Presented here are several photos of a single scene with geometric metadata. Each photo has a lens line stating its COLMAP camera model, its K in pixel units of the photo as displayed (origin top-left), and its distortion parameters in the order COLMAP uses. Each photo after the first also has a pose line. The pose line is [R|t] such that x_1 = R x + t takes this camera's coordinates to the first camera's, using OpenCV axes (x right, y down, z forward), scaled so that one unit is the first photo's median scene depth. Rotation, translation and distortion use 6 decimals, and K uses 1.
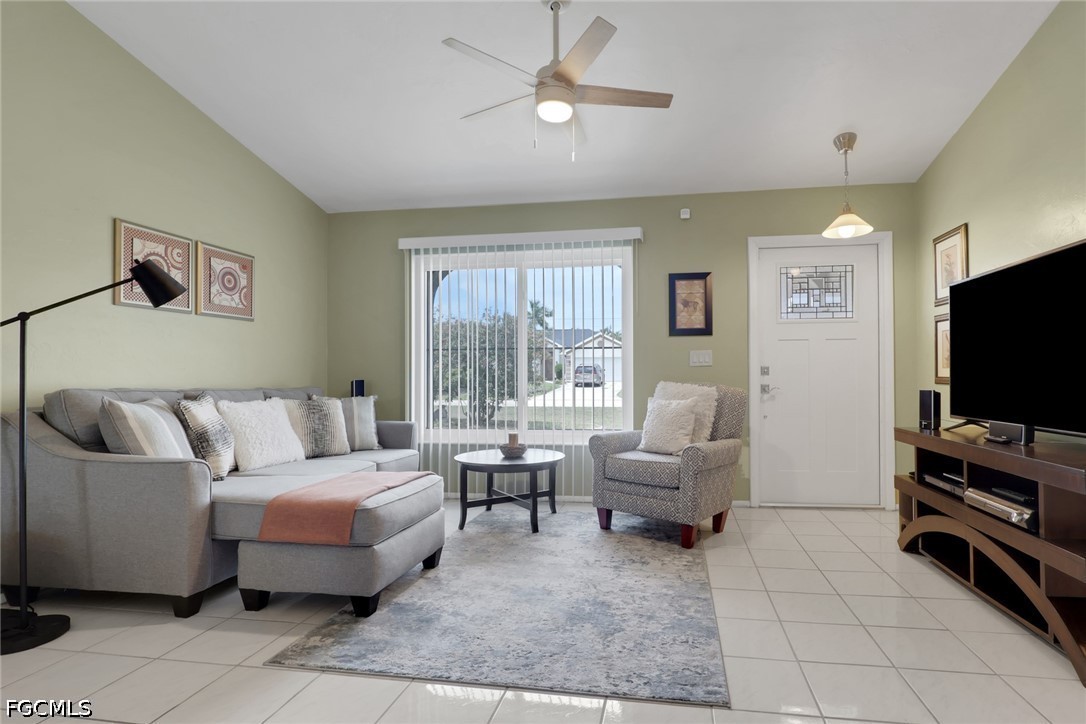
lens RADIAL K [[564.2, 0, 543.0], [0, 564.2, 362.0], [0, 0, 1]] dist [-0.000005, -0.000047]
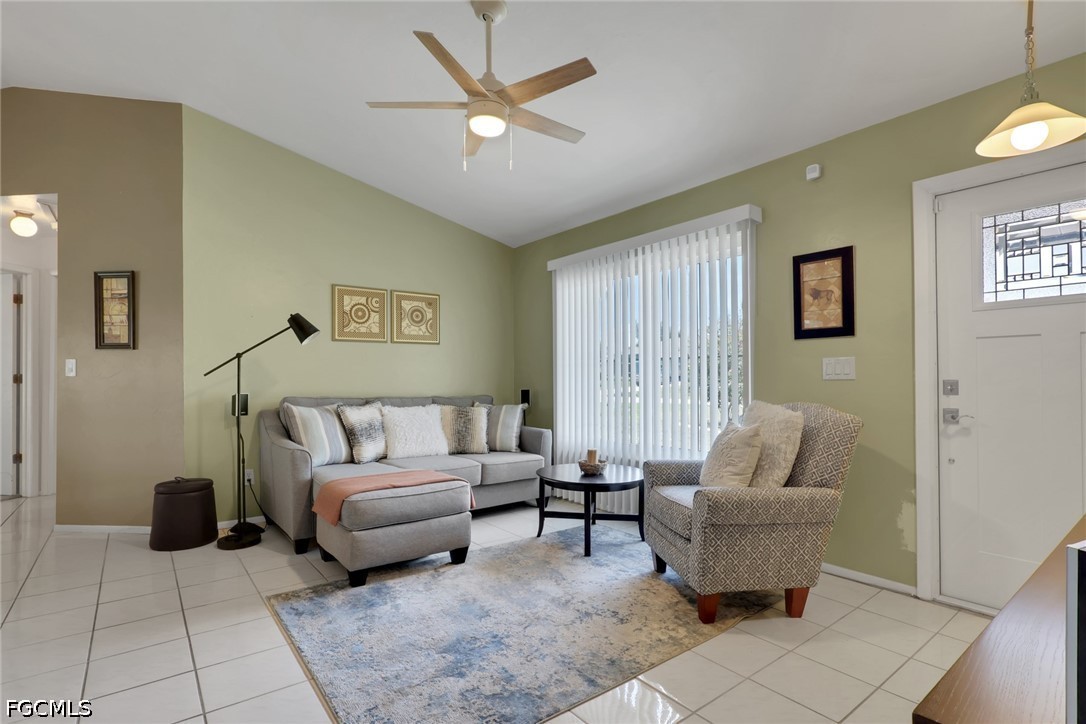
lens RADIAL K [[528.2, 0, 543.0], [0, 528.2, 362.0], [0, 0, 1]] dist [-0.003457, -0.000454]
pose [[0.724544, -0.018175, -0.688989, 0.538463], [0.019281, 0.999796, -0.006098, -0.020853], [0.688959, -0.008866, 0.724746, 0.299218]]
